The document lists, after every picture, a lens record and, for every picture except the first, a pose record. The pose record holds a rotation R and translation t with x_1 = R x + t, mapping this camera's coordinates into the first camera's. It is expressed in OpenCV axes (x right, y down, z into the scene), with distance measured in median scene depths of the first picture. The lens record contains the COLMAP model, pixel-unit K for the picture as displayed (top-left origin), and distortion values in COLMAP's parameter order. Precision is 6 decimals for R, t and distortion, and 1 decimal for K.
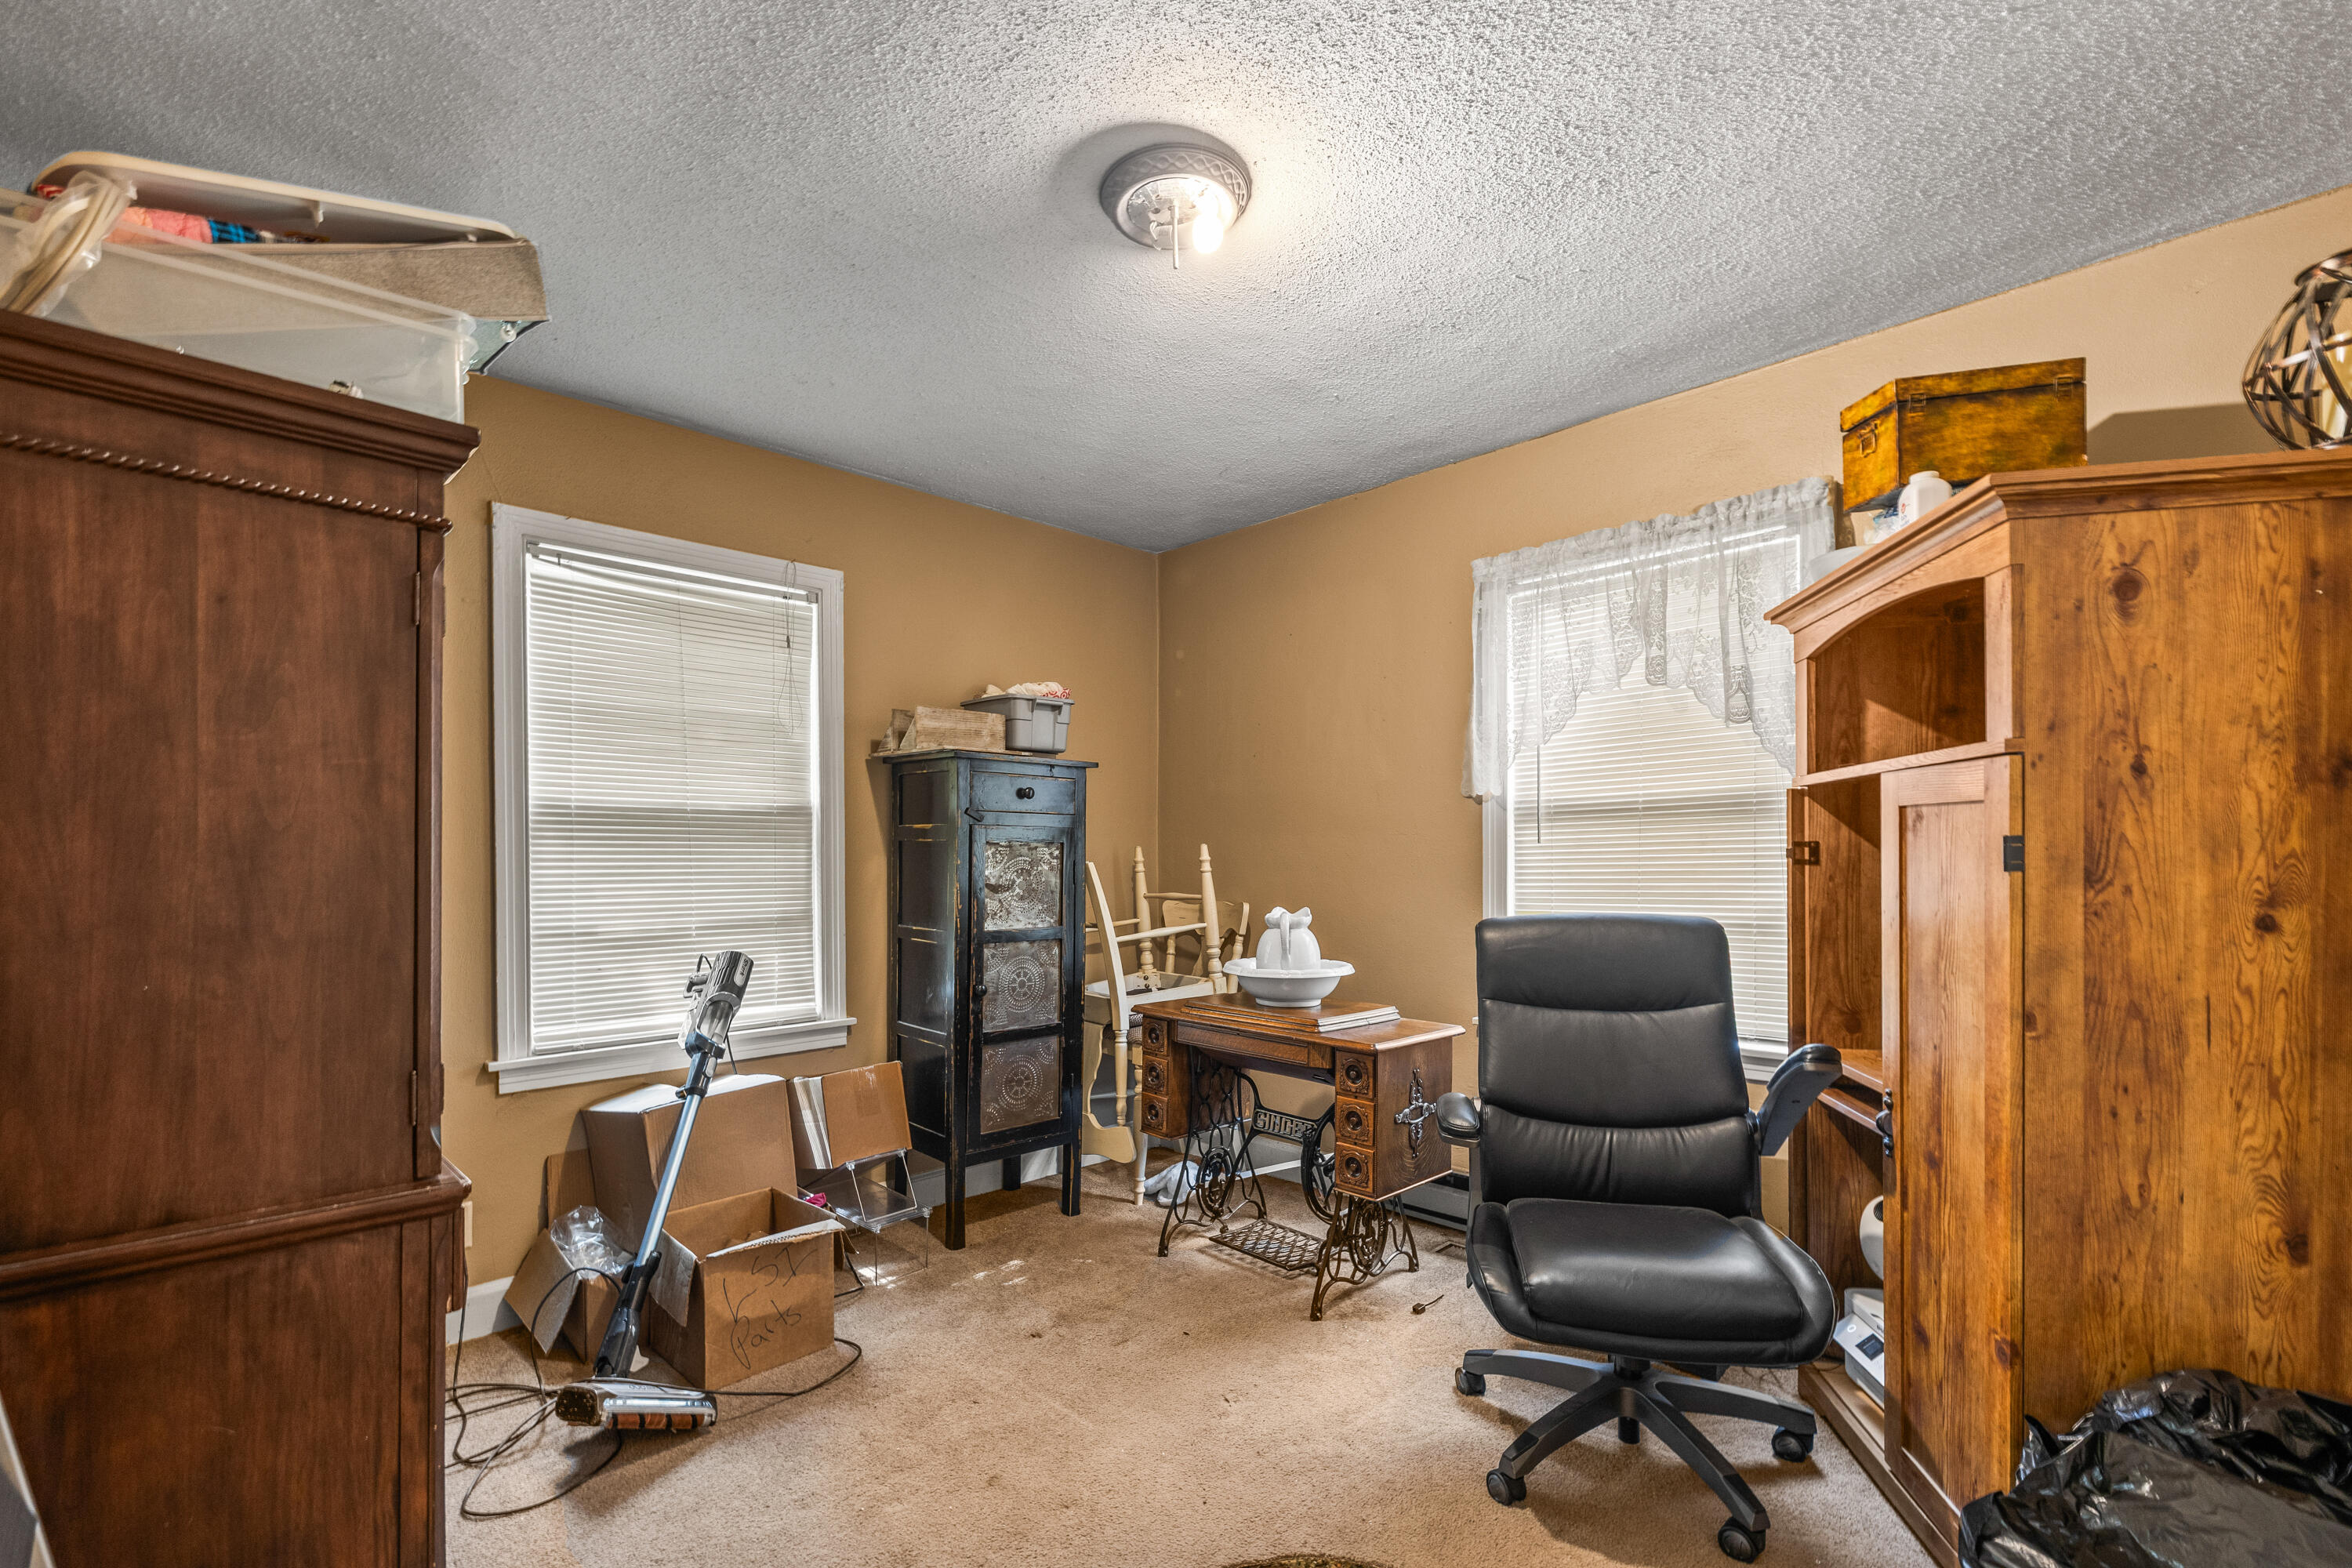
lens RADIAL K [[1016.7, 0, 1166.0], [0, 1016.7, 872.1], [0, 0, 1]] dist [0.000524, 0.000112]
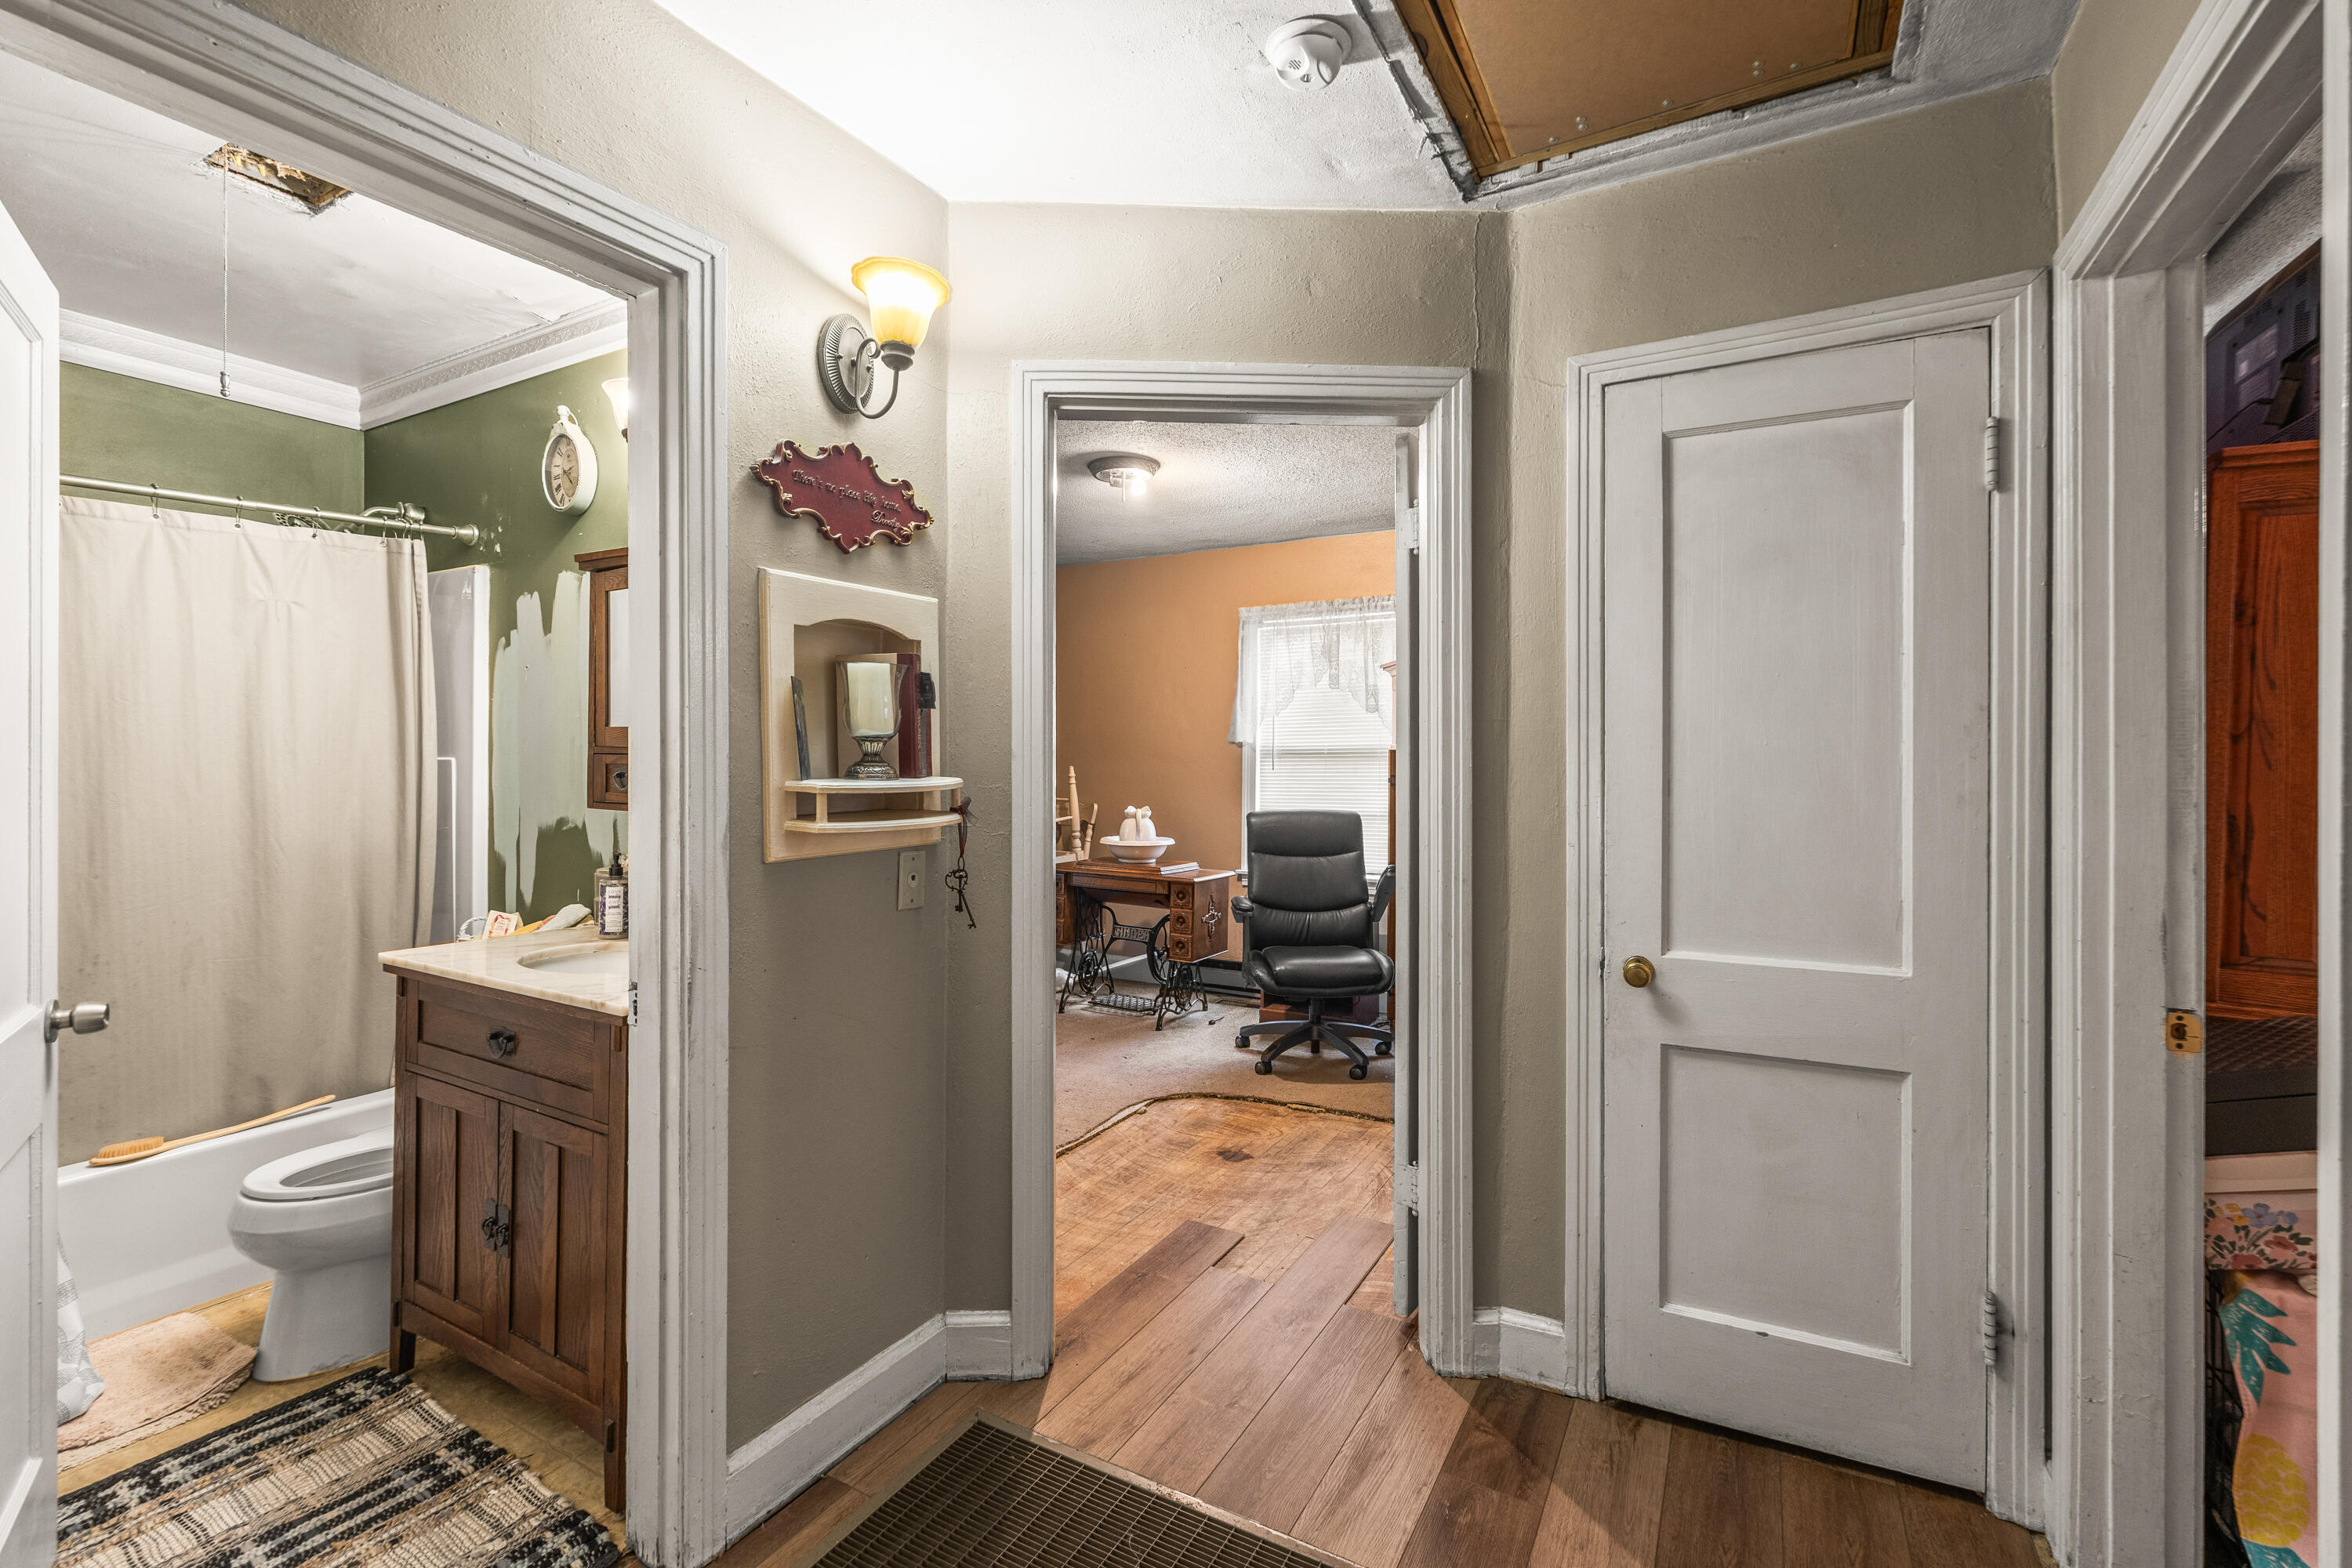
lens RADIAL K [[1016.7, 0, 1187.0], [0, 1016.7, 768.4], [0, 0, 1]] dist [0.000524, 0.000112]
pose [[0.957296, 0.015397, 0.288699, -0.313052], [-0.013349, 0.999870, -0.009060, -0.015233], [-0.288800, 0.004819, 0.957377, -0.708397]]
